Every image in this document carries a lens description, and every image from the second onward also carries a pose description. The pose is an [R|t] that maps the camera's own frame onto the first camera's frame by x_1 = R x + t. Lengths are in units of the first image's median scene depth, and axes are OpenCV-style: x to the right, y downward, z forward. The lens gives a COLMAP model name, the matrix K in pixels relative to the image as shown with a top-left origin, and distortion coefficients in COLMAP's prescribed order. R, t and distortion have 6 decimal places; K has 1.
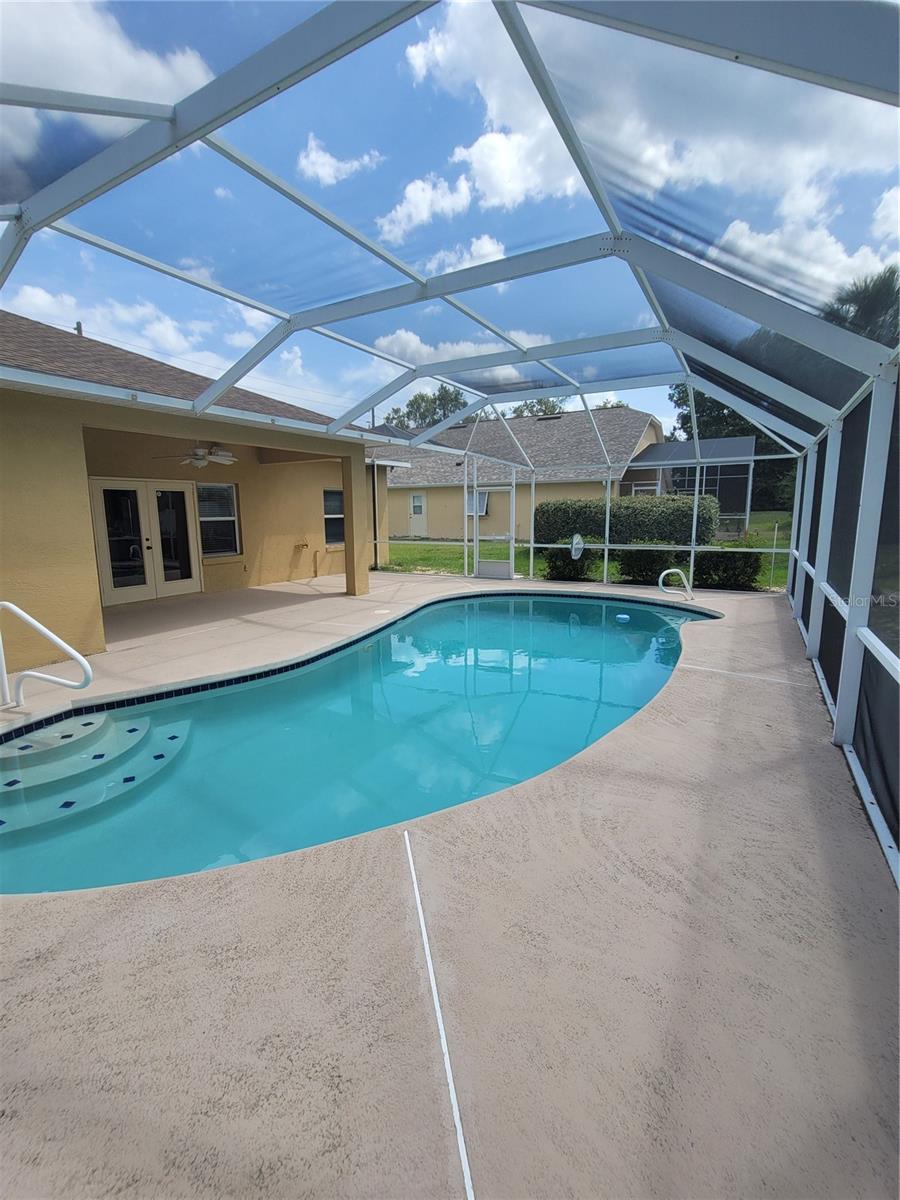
lens RADIAL K [[522.5, 0, 454.0], [0, 522.5, 596.9], [0, 0, 1]] dist [-0.009419, 0.000850]
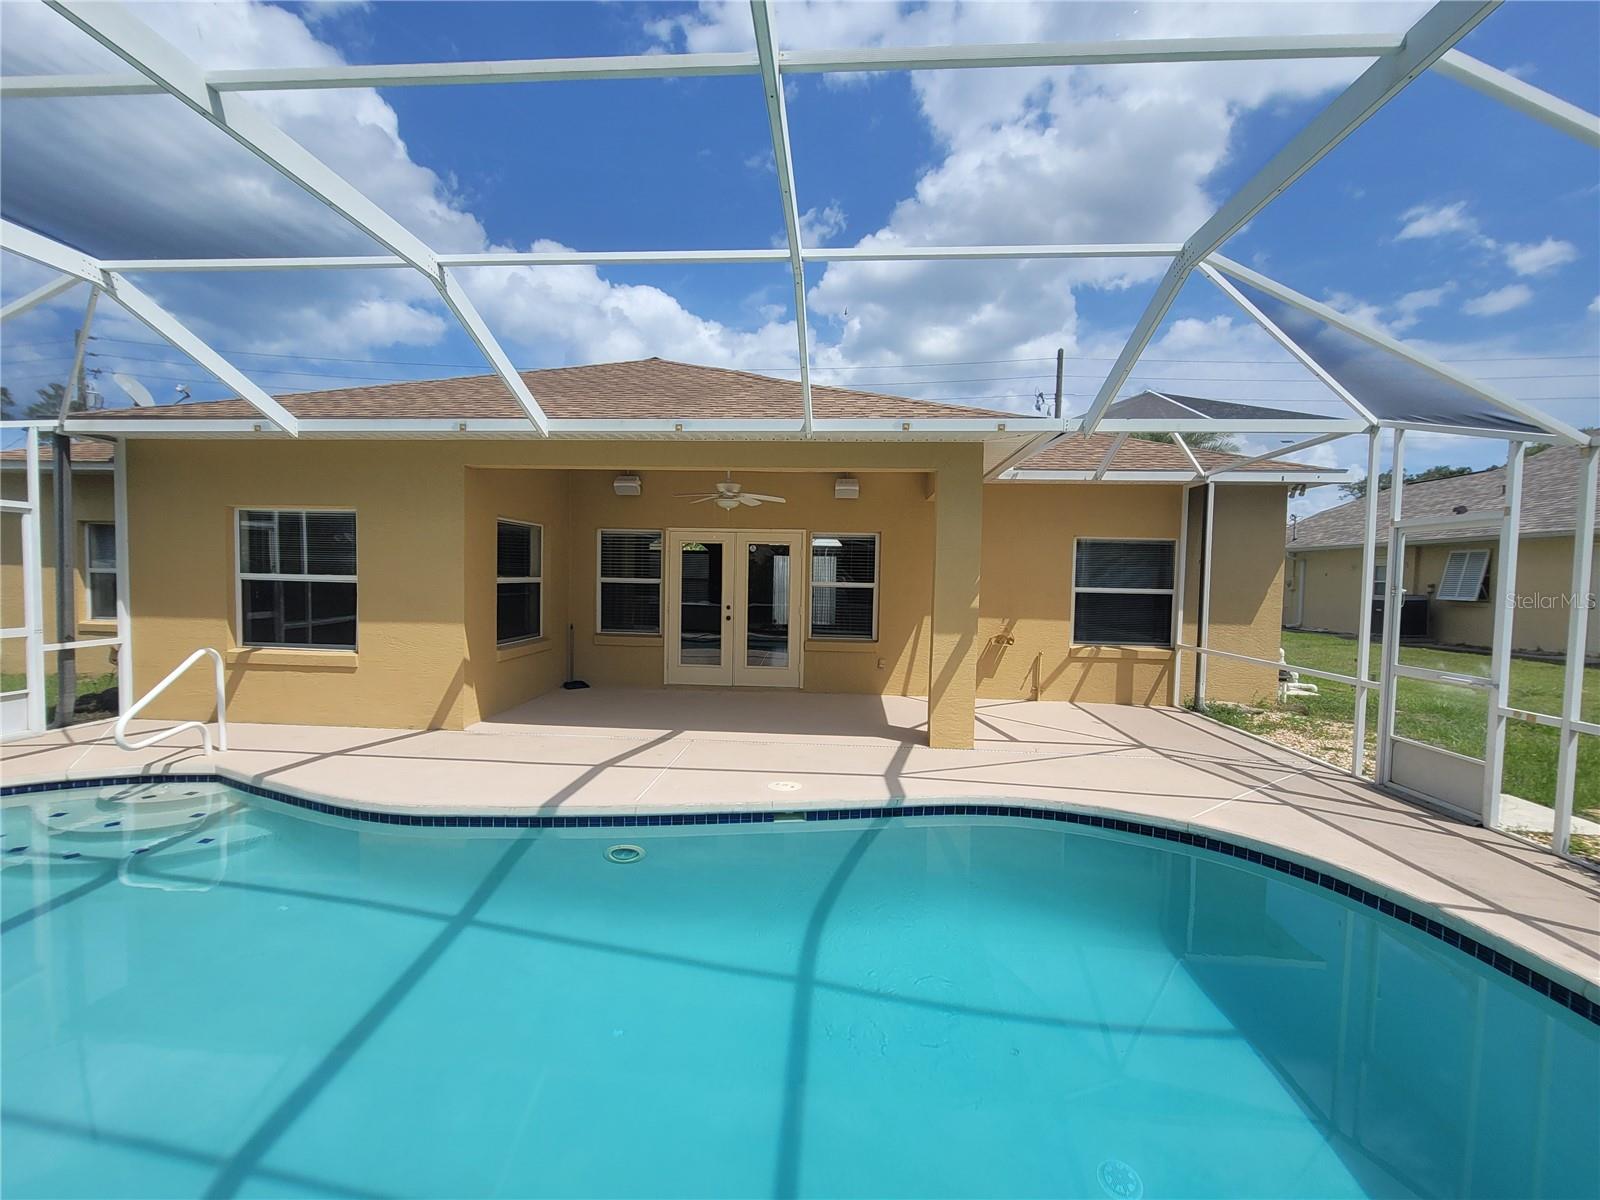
lens RADIAL K [[696.7, 0, 794.2], [0, 696.7, 607.8], [0, 0, 1]] dist [-0.009419, 0.000850]
pose [[0.425790, 0.064871, -0.902494, 0.367461], [-0.171258, 0.985176, -0.009984, -0.113599], [0.888467, 0.158810, 0.430588, 0.635184]]
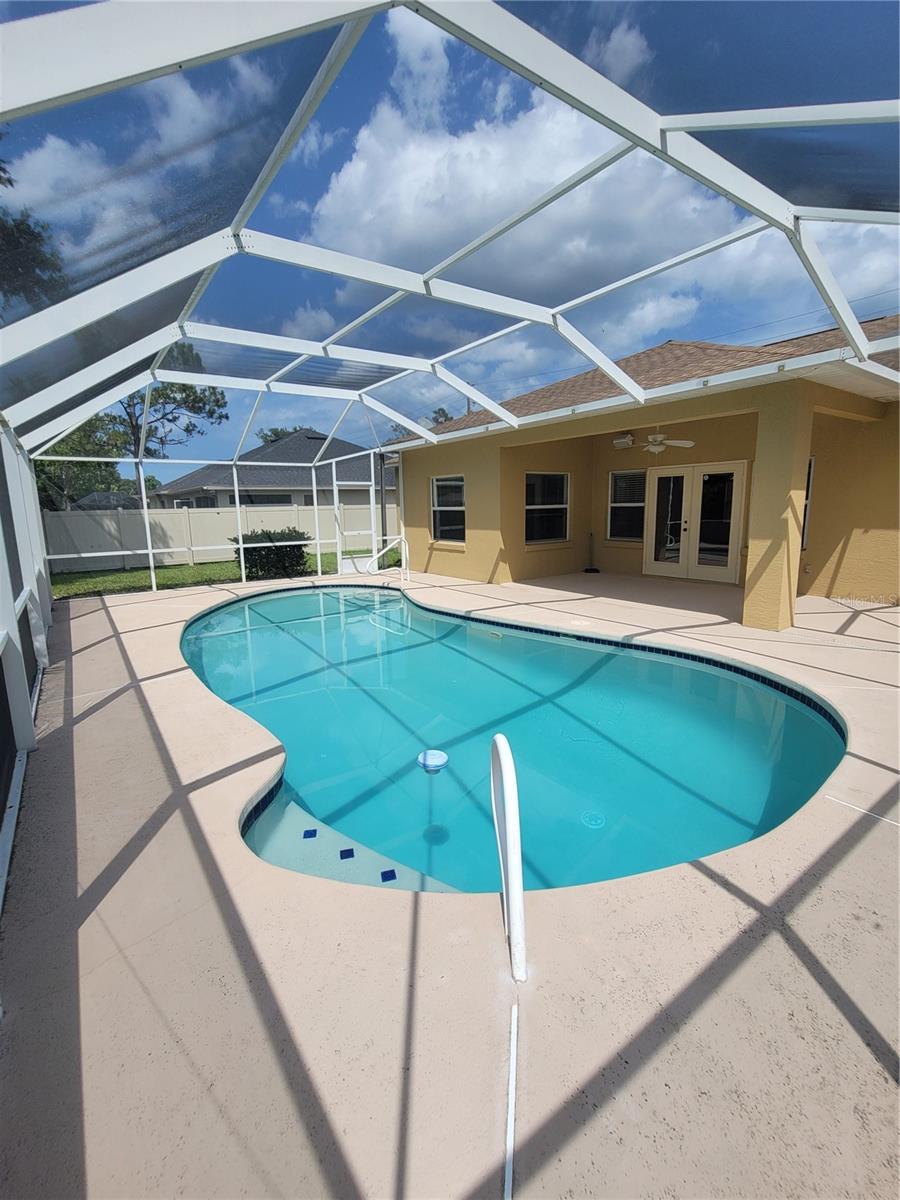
lens RADIAL K [[522.5, 0, 440.2], [0, 522.5, 602.3], [0, 0, 1]] dist [-0.009419, 0.000850]
pose [[-0.430050, 0.191986, -0.882156, 0.587844], [-0.116451, 0.957168, 0.265081, -0.173702], [0.895263, 0.216726, -0.389273, 0.983988]]
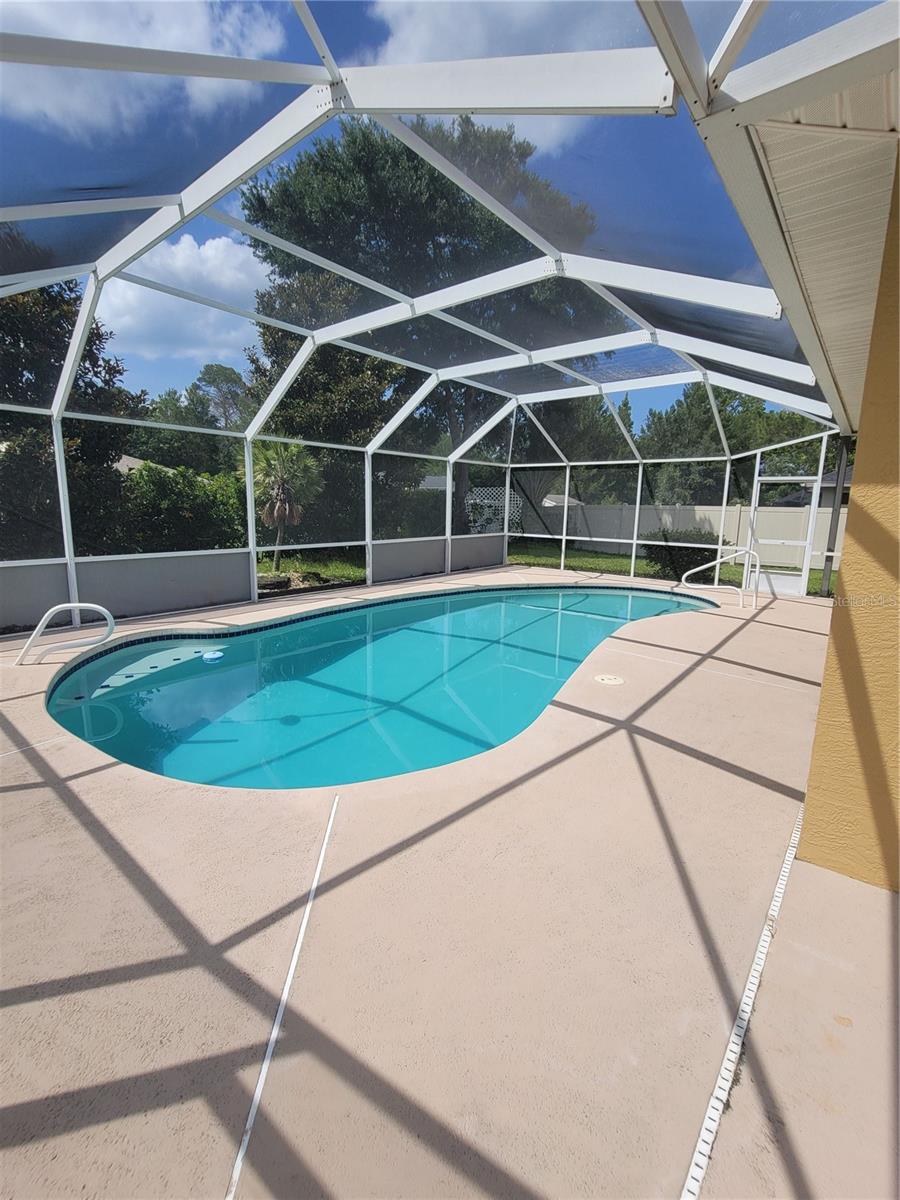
lens RADIAL K [[522.5, 0, 449.1], [0, 522.5, 595.6], [0, 0, 1]] dist [-0.009419, 0.000850]
pose [[-0.985792, -0.028445, 0.165547, -0.051536], [0.026810, 0.946278, 0.322242, -0.215973], [-0.165820, 0.322102, -0.932070, 1.341510]]
